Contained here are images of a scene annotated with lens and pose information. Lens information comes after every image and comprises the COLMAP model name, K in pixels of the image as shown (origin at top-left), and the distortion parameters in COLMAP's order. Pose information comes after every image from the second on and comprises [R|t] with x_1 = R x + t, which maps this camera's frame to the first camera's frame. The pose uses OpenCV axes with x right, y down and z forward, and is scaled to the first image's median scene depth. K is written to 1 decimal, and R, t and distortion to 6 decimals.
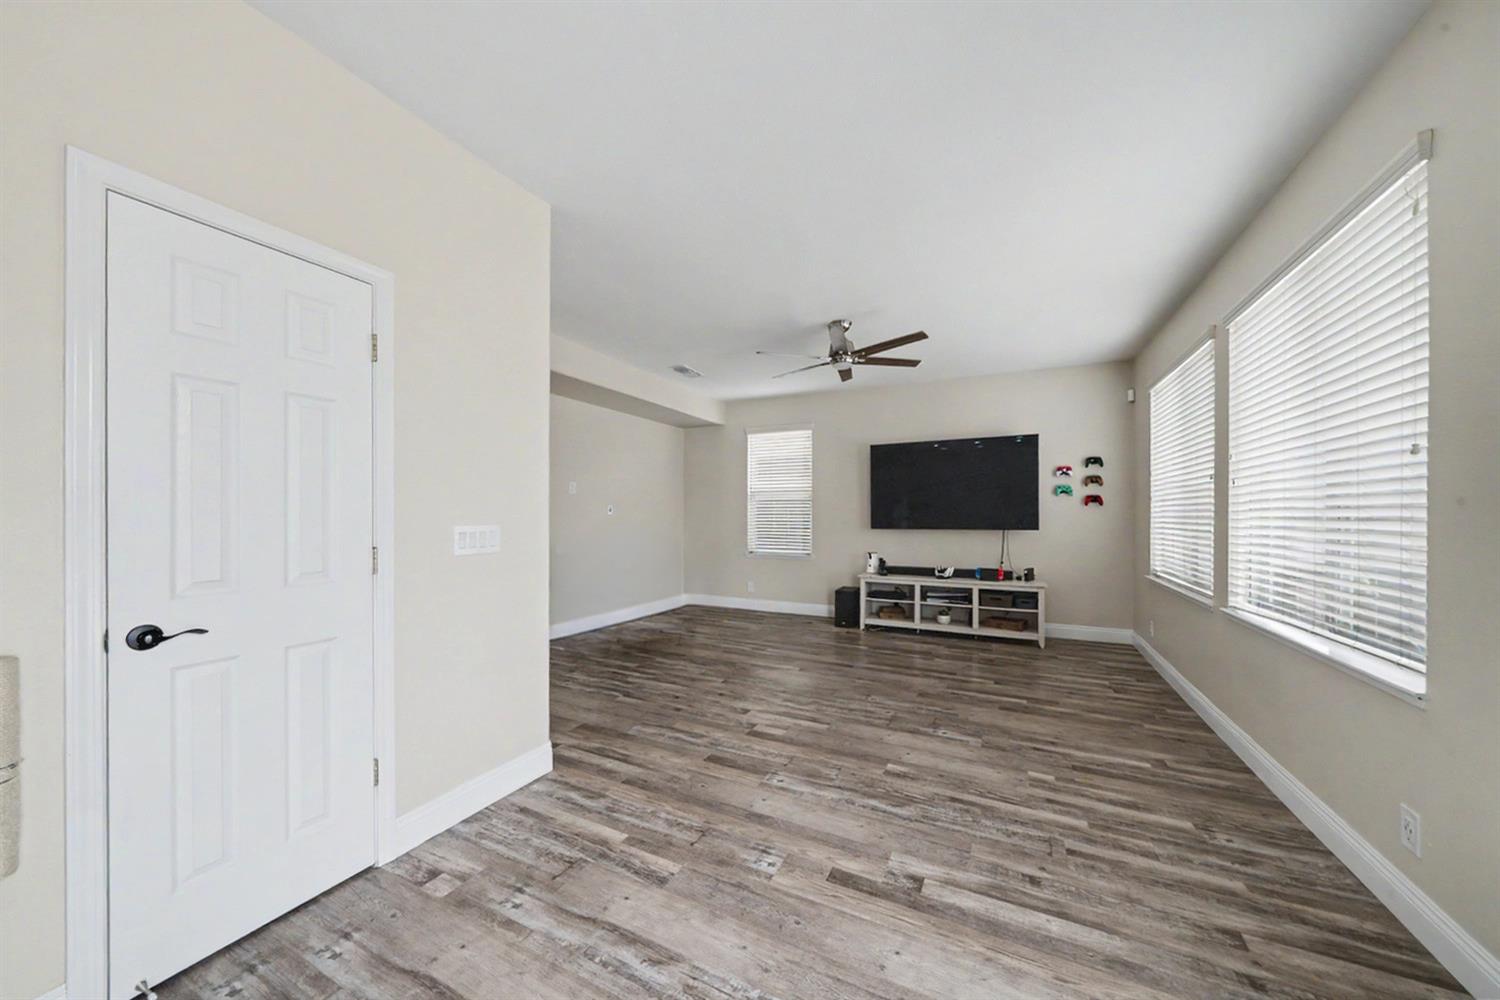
lens RADIAL K [[515.0, 0, 746.6], [0, 515.0, 515.7], [0, 0, 1]] dist [-0.005857, -0.000060]
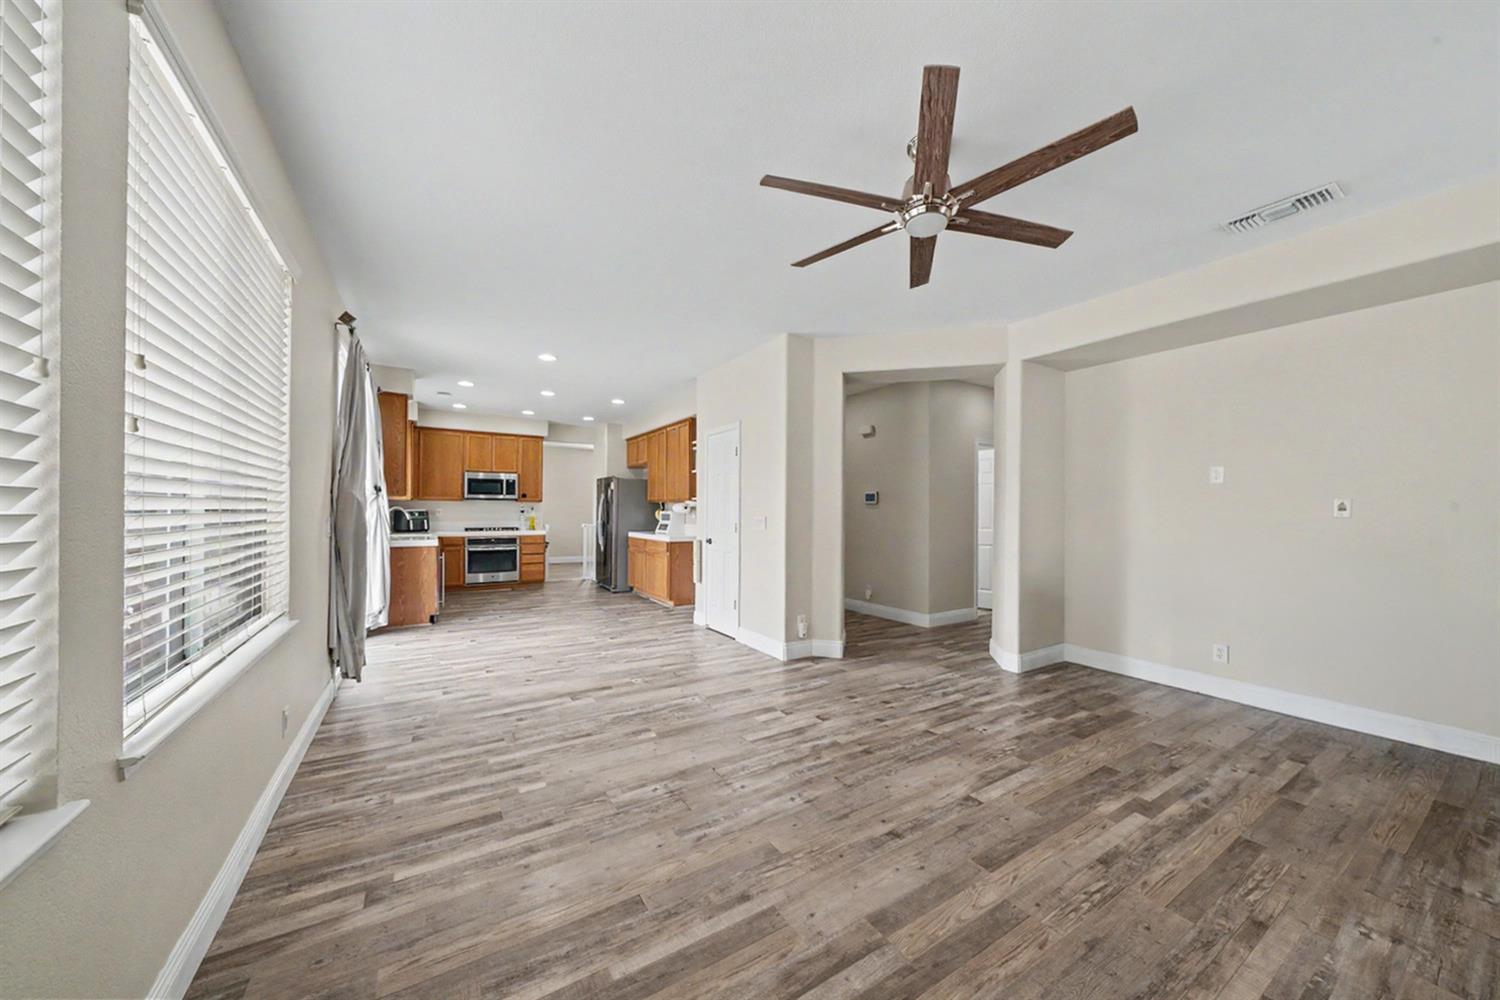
lens RADIAL K [[515.0, 0, 737.8], [0, 515.0, 508.3], [0, 0, 1]] dist [-0.005857, -0.000060]
pose [[-0.536826, -0.011912, -0.843609, 0.724022], [-0.010920, 0.999915, -0.007170, 0.001227], [0.843622, 0.005363, -0.536911, 1.124623]]
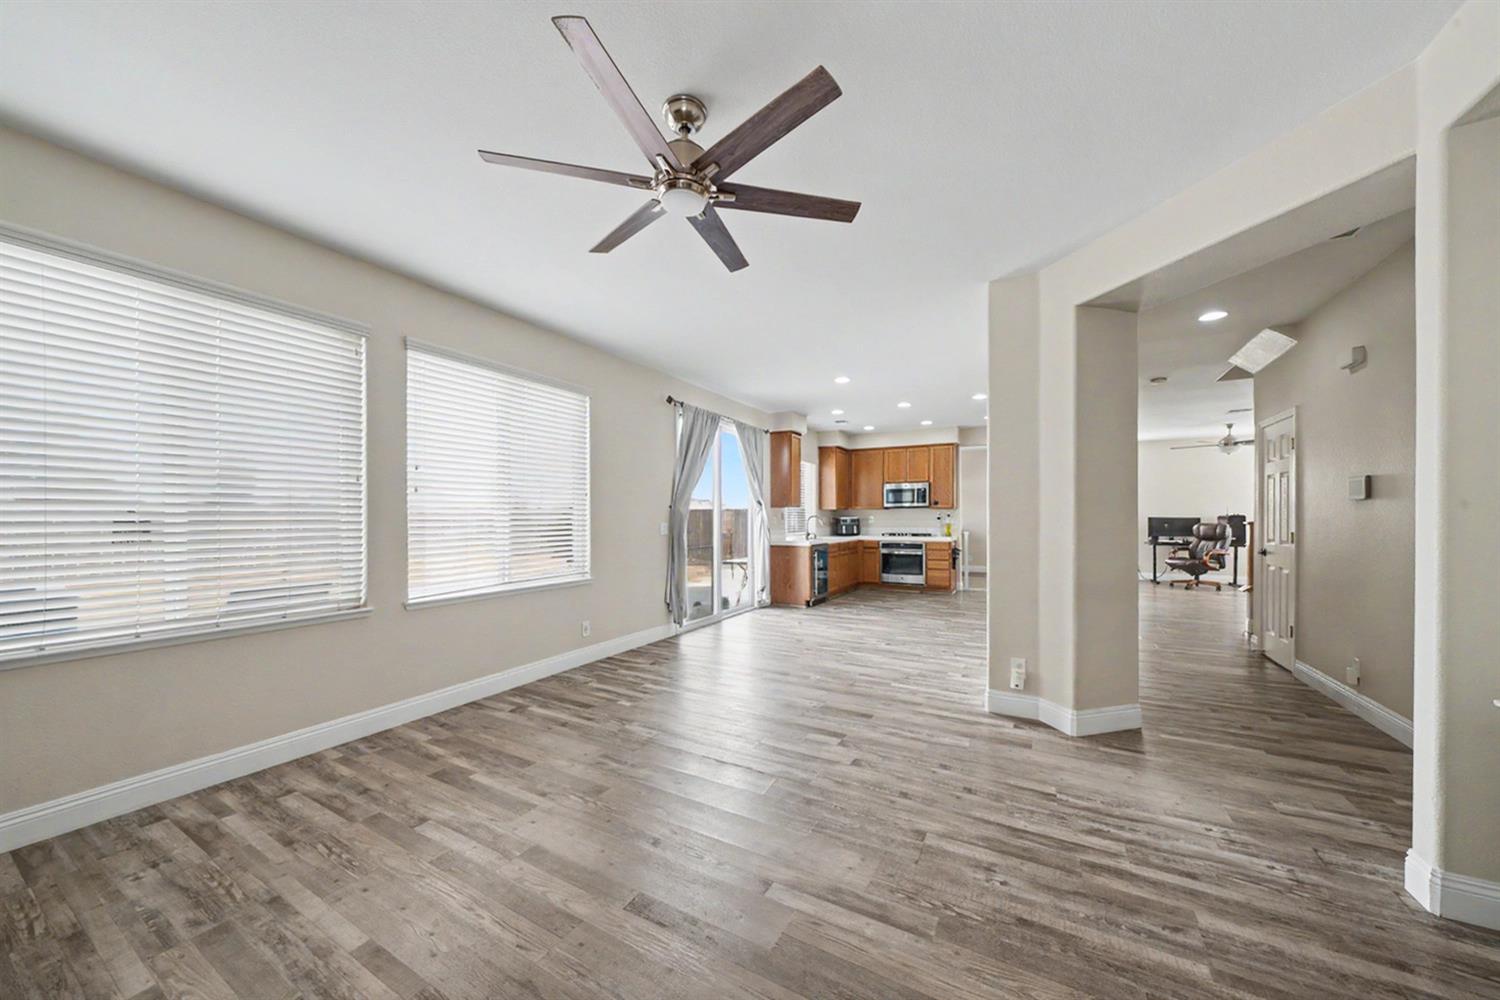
lens RADIAL K [[515.0, 0, 743.5], [0, 515.0, 523.9], [0, 0, 1]] dist [-0.005857, -0.000060]
pose [[-0.998386, -0.000809, 0.056783, 0.105238], [0.000140, 0.999860, 0.016714, -0.004671], [-0.056788, 0.016695, -0.998247, 1.475134]]
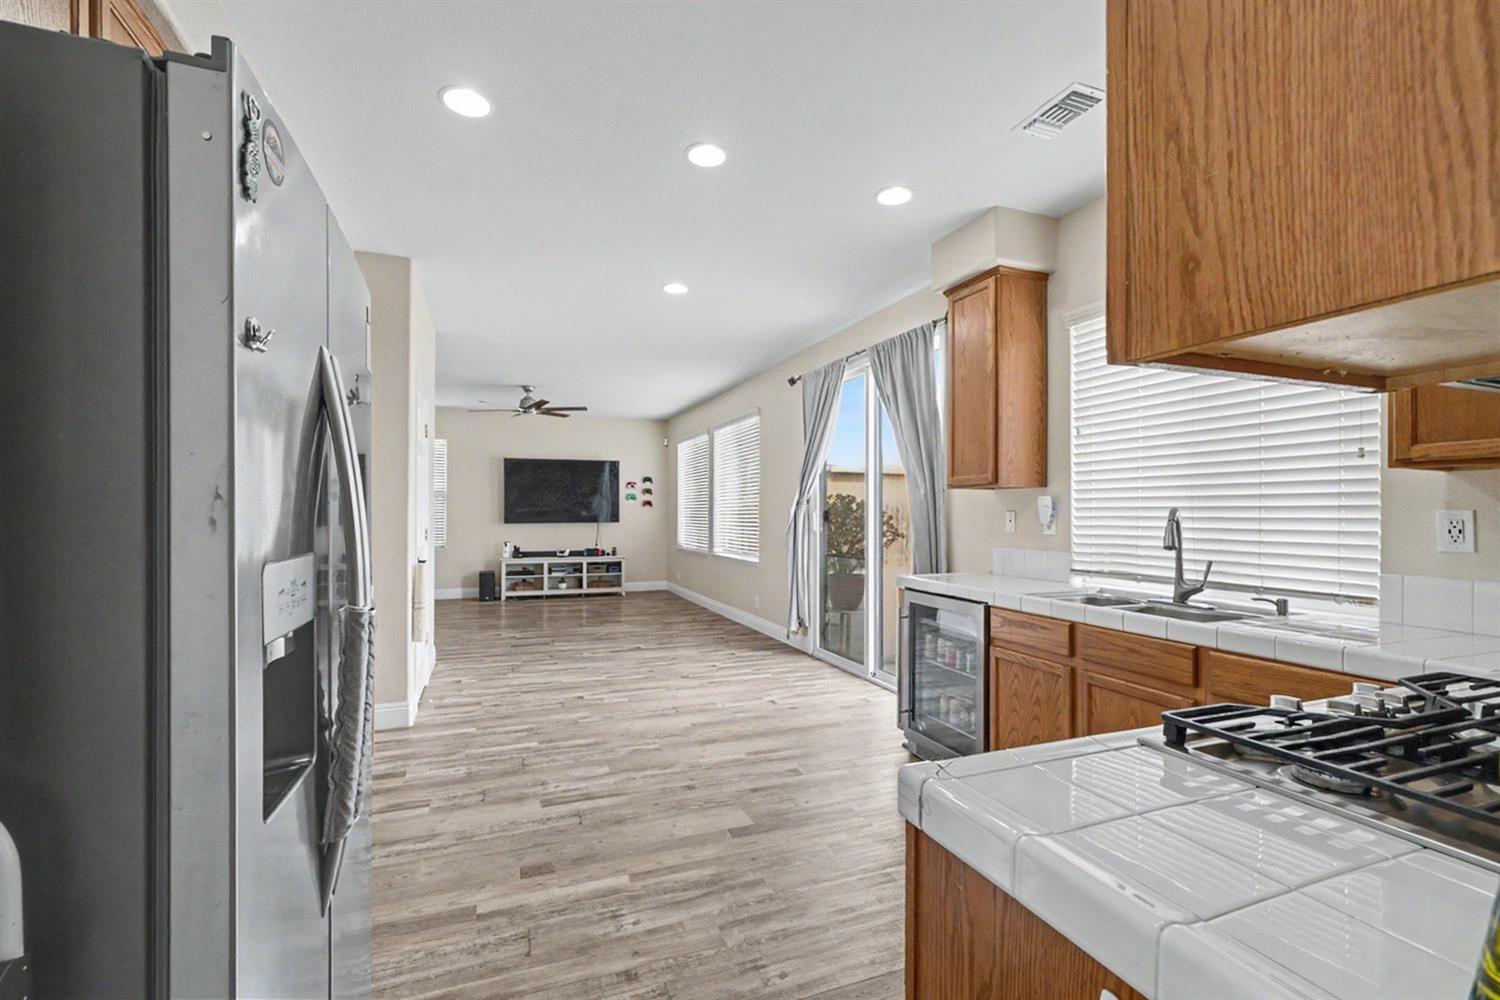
lens RADIAL K [[647.0, 0, 741.9], [0, 647.0, 511.1], [0, 0, 1]] dist [0.000429, 0.000152]
pose [[0.671942, 0.003038, 0.740597, -0.810221], [0.000037, 0.999991, -0.004136, 0.001982], [-0.740604, 0.002806, 0.671936, -0.753624]]
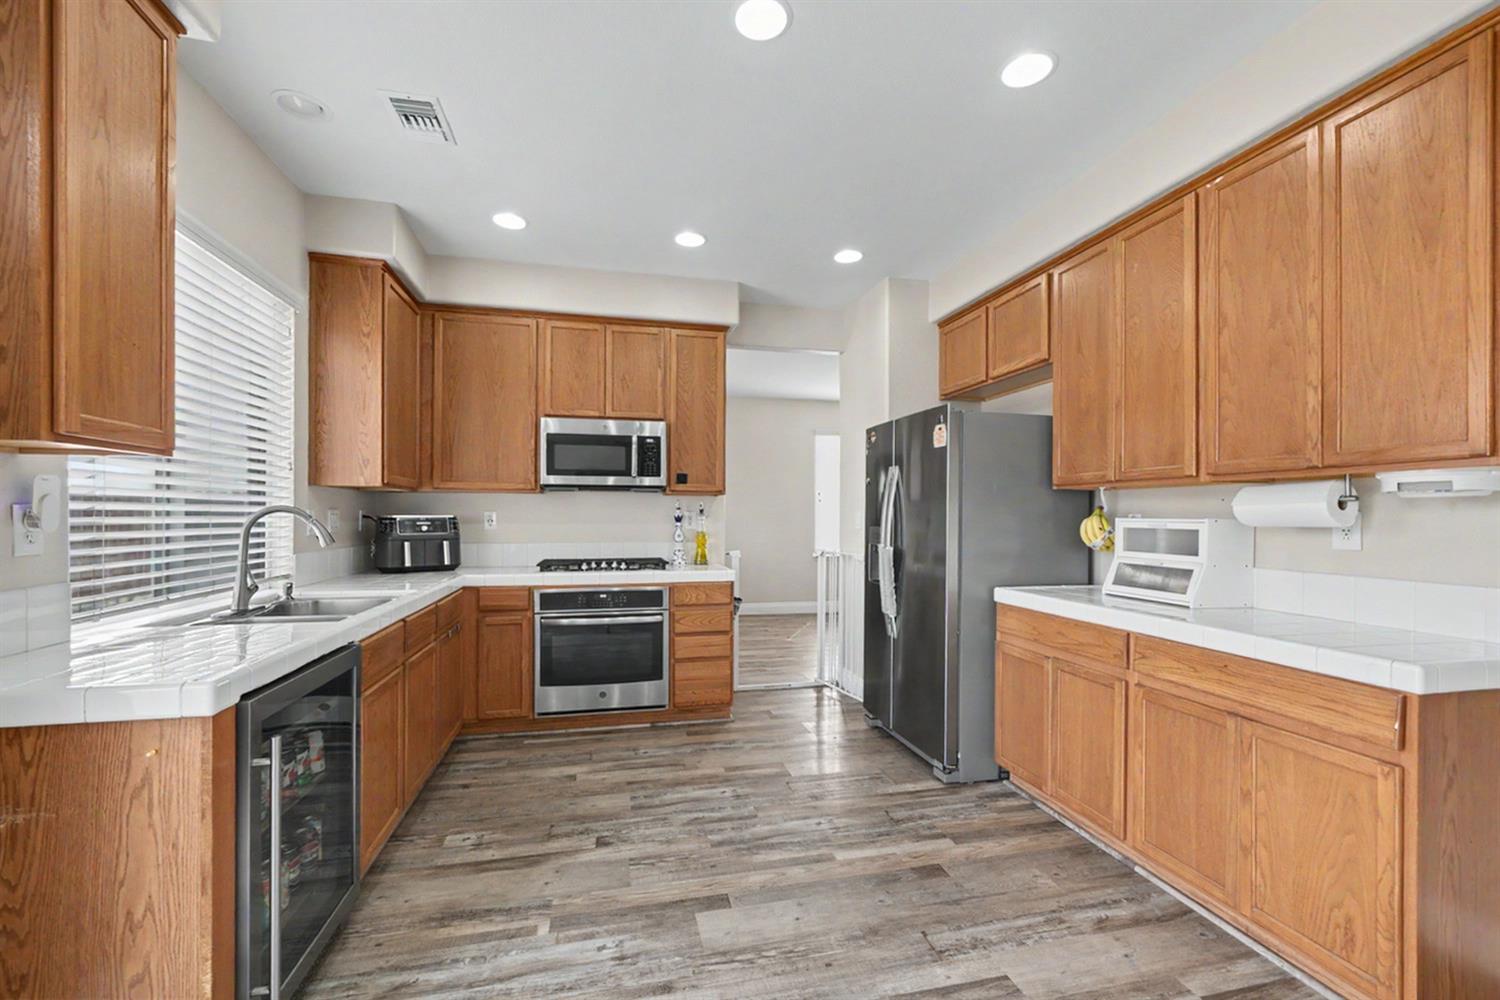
lens RADIAL K [[620.6, 0, 743.9], [0, 620.6, 516.4], [0, 0, 1]] dist [0.000883, 0.000643]
pose [[-0.770653, -0.003744, -0.637244, -0.027798], [-0.008637, 0.999952, 0.004570, -0.000387], [0.637197, 0.009026, -0.770648, 0.082306]]
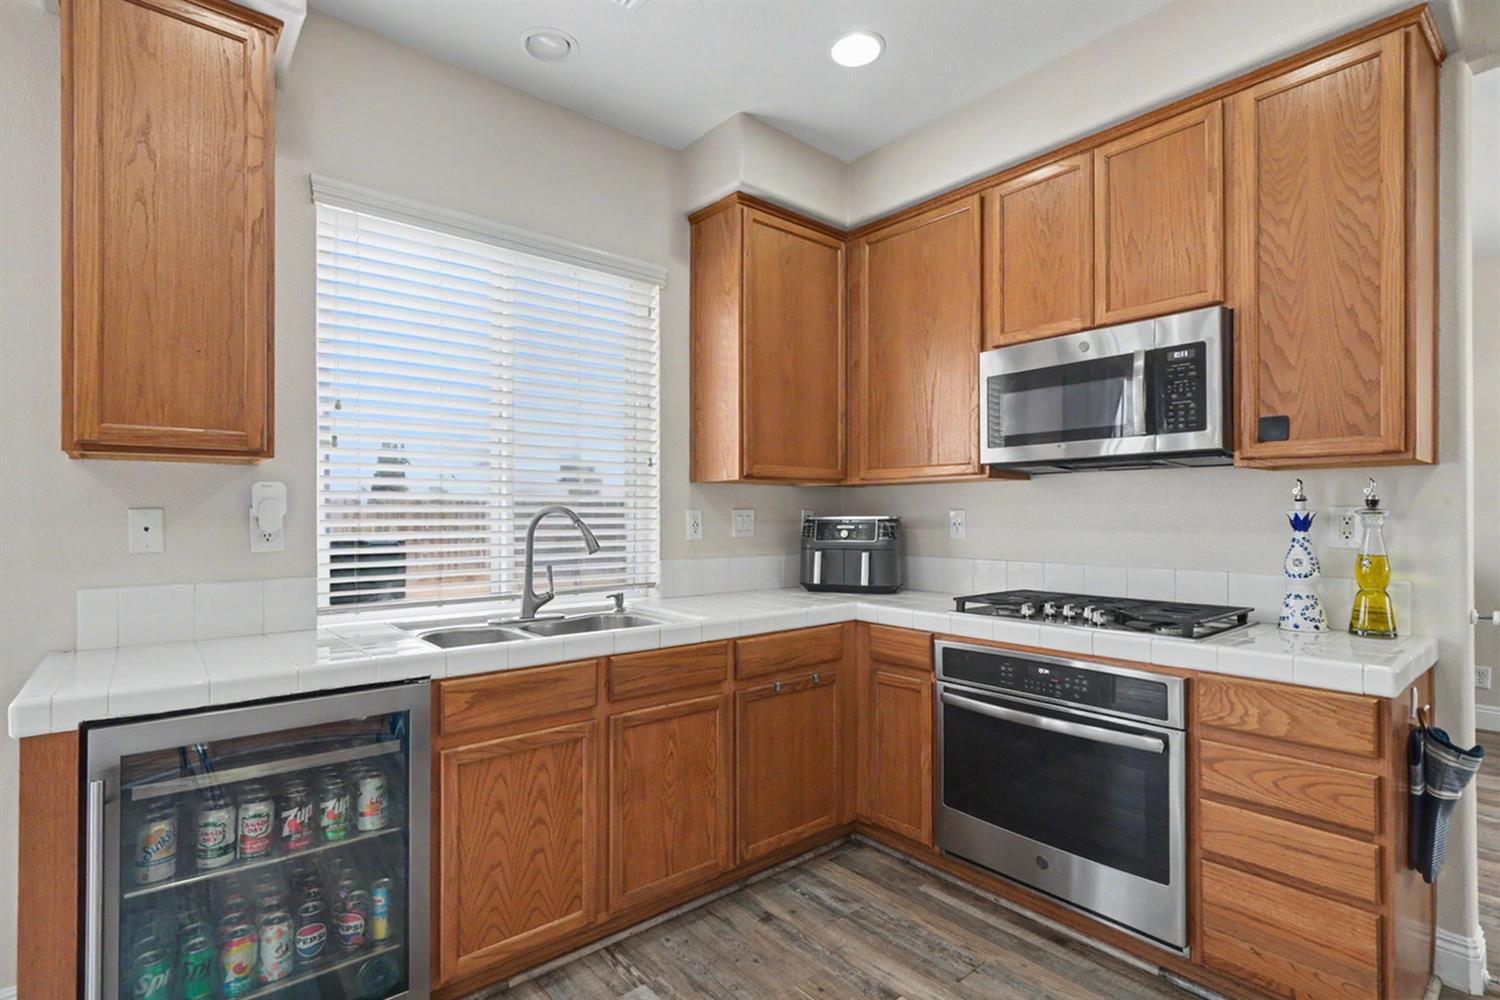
lens RADIAL K [[717.0, 0, 749.4], [0, 717.0, 512.4], [0, 0, 1]] dist [0.002390, -0.000243]
pose [[-0.919159, 0.000947, 0.393886, -0.449201], [0.001456, 0.999998, 0.000992, 0.000686], [-0.393884, 0.001486, -0.919159, -0.155883]]
